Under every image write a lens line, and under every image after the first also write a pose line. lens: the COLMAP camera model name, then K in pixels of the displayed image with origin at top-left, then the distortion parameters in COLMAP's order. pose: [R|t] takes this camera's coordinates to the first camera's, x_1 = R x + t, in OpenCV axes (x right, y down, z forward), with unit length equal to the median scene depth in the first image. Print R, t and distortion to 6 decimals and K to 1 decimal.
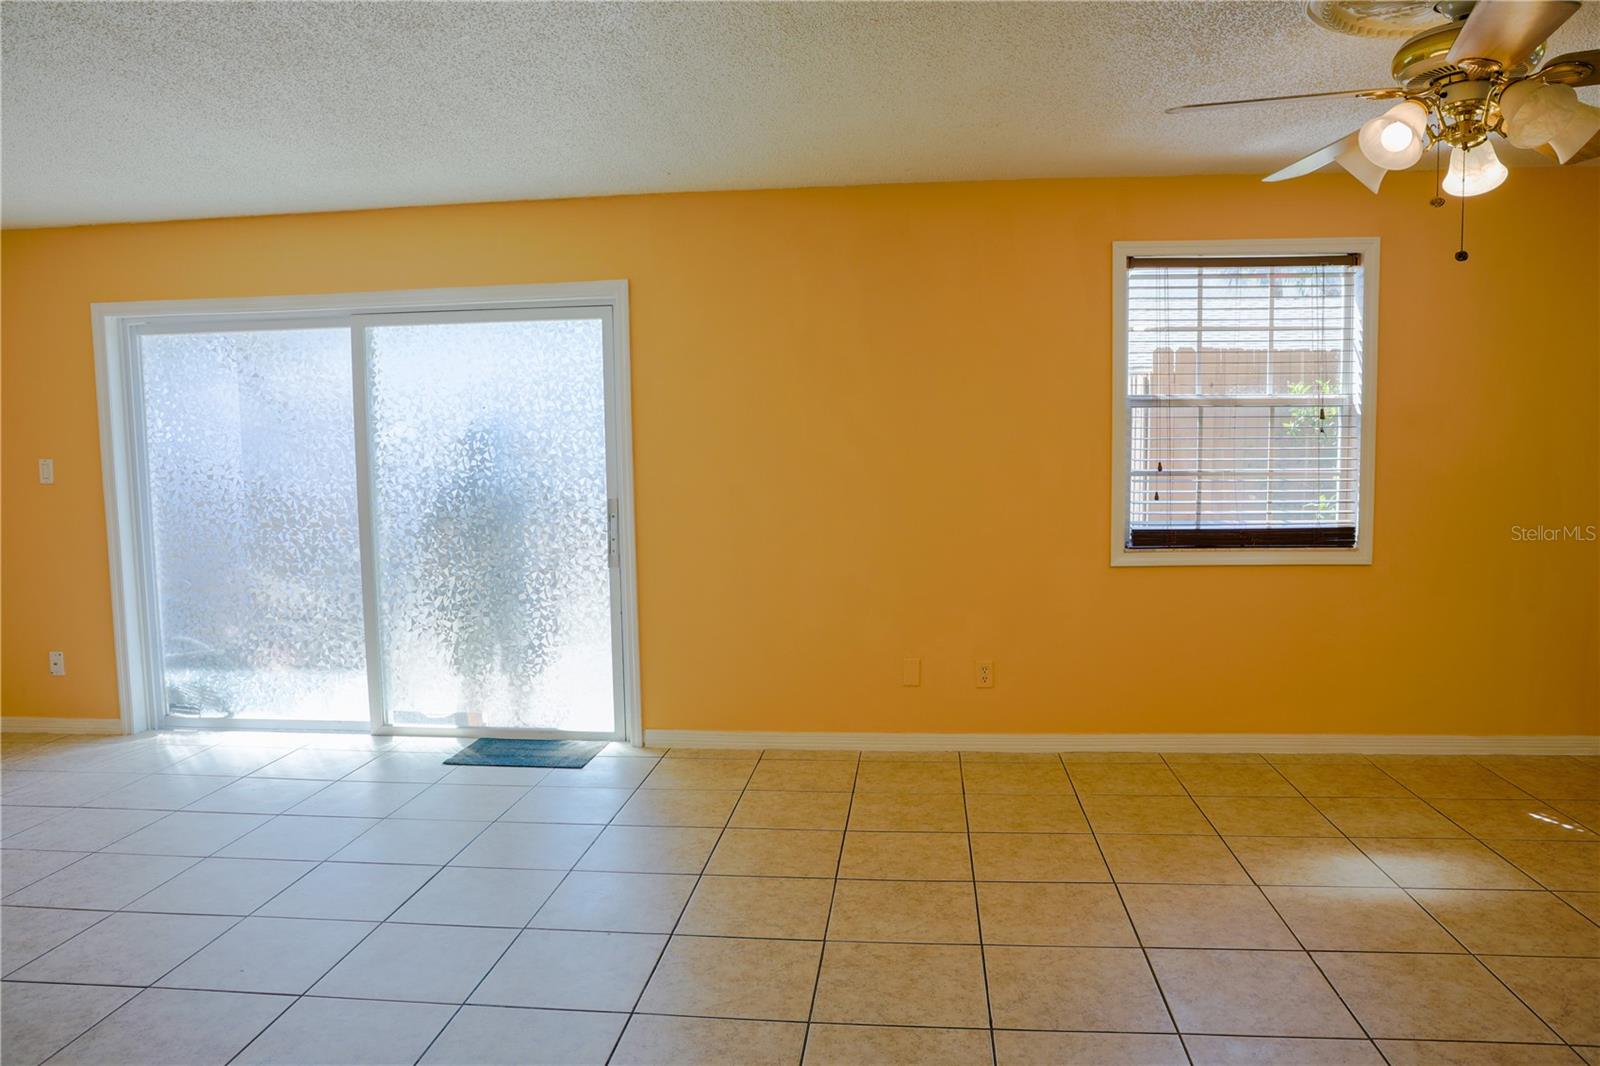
lens RADIAL K [[1101.1, 0, 802.6], [0, 1101.1, 532.7], [0, 0, 1]] dist [-0.092031, 0.063643]
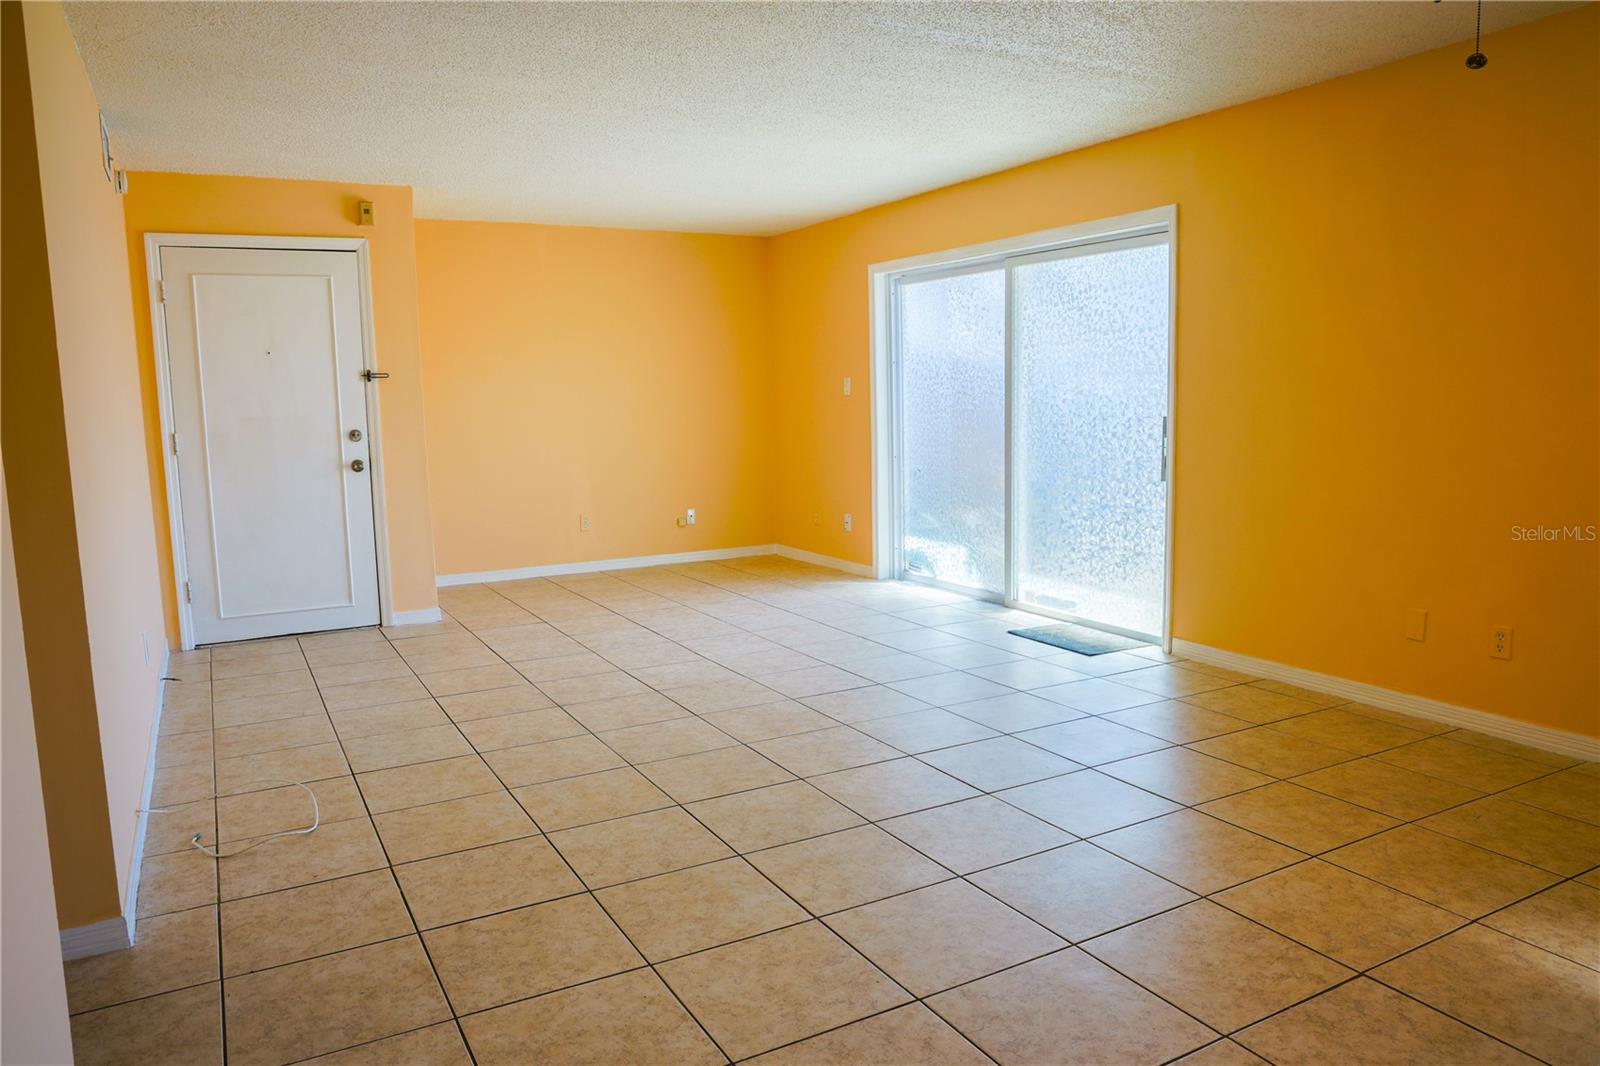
lens RADIAL K [[1101.1, 0, 802.6], [0, 1101.1, 532.7], [0, 0, 1]] dist [-0.092031, 0.063643]
pose [[0.575632, 0.109620, -0.810328, 0.503793], [-0.060589, 0.993967, 0.091422, 0.006429], [0.815461, -0.003529, 0.578801, 0.113154]]
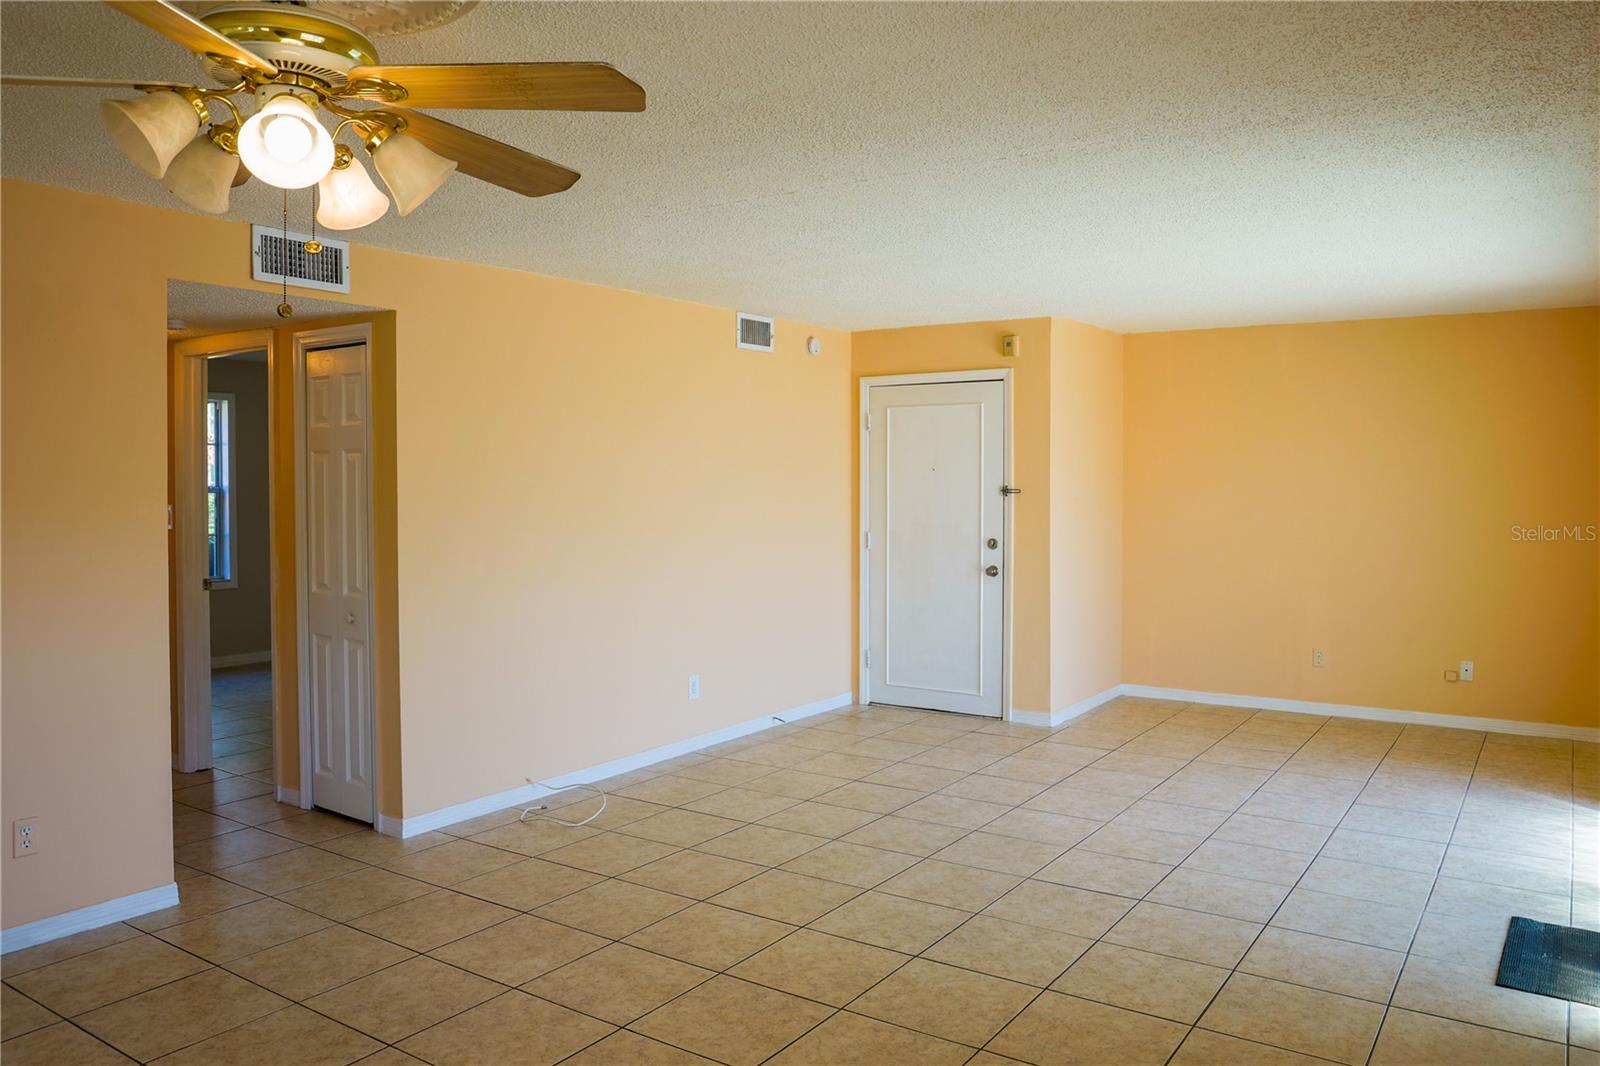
lens RADIAL K [[1157.4, 0, 803.0], [0, 1157.4, 534.2], [0, 0, 1]] dist [-0.097637, 0.073567]
pose [[-0.471422, 0.063001, -0.879655, 0.596179], [-0.065976, 0.992131, 0.106414, -0.113084], [0.879437, 0.108202, -0.463556, 0.886343]]
